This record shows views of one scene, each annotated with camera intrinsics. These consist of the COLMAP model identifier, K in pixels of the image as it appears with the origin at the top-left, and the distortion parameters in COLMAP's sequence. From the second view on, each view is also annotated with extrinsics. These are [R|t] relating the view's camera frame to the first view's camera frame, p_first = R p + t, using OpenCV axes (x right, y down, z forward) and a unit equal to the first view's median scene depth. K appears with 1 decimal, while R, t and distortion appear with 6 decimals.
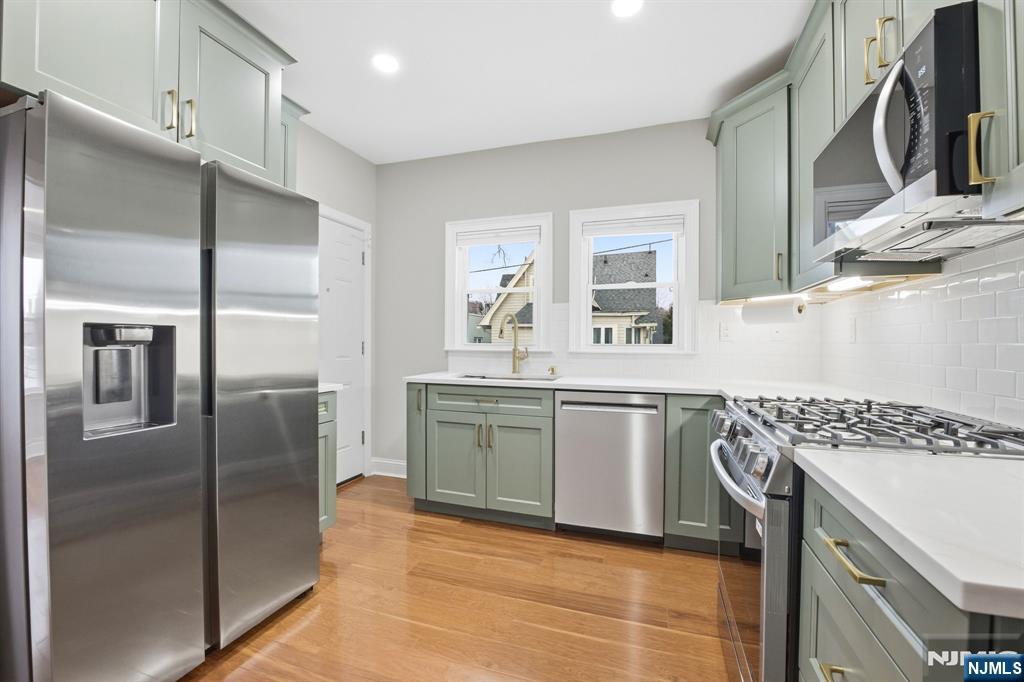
lens RADIAL K [[415.8, 0, 514.3], [0, 415.8, 344.9], [0, 0, 1]] dist [-0.024475, 0.000469]
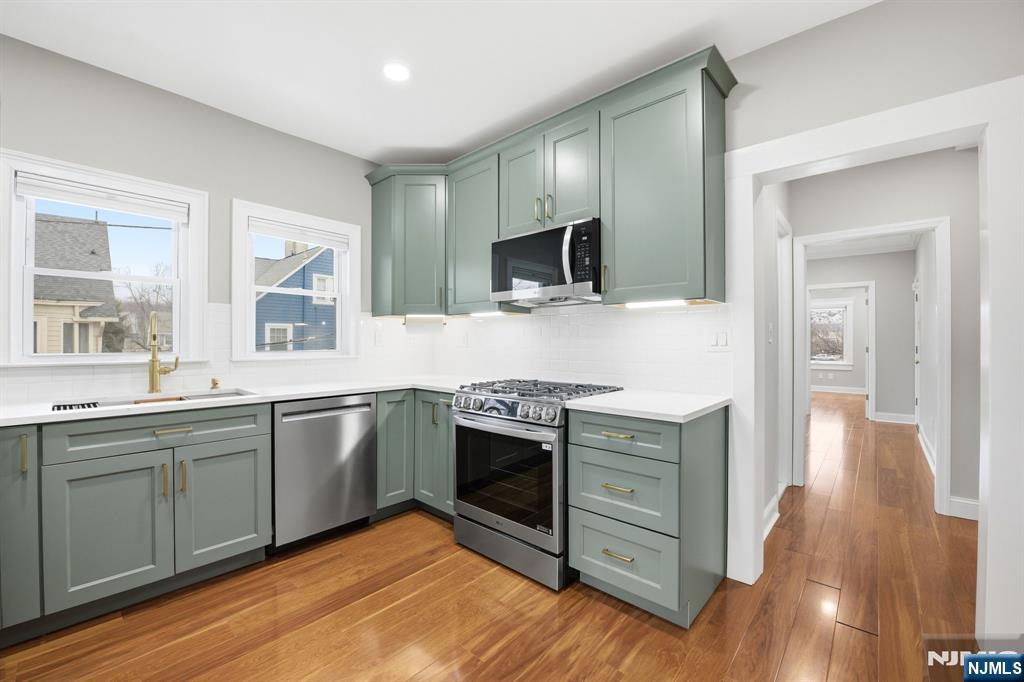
lens RADIAL K [[415.8, 0, 513.4], [0, 415.8, 339.1], [0, 0, 1]] dist [-0.024475, 0.000469]
pose [[0.392414, 0.001233, 0.919788, -0.535387], [0.008284, 0.999954, -0.004875, -0.024055], [-0.919751, 0.009532, 0.392386, 0.154975]]
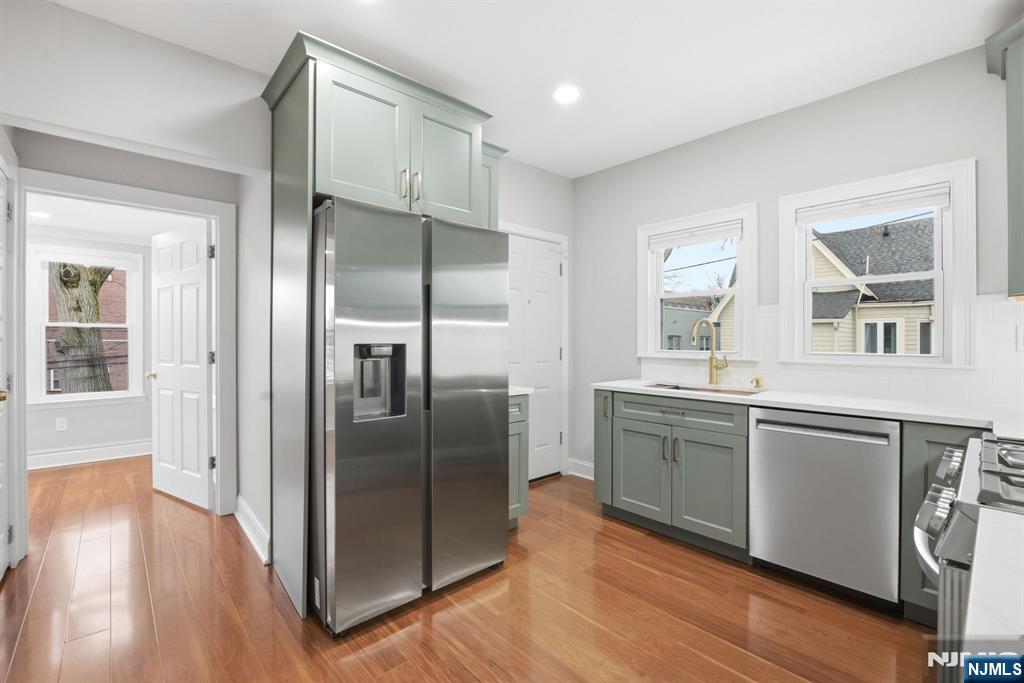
lens RADIAL K [[441.0, 0, 519.2], [0, 441.0, 339.3], [0, 0, 1]] dist [-0.014117, 0.000720]
pose [[0.879657, -0.004133, -0.475590, 0.113457], [-0.000827, 0.999947, -0.010218, -0.024845], [0.475607, 0.009382, 0.879608, -0.066270]]
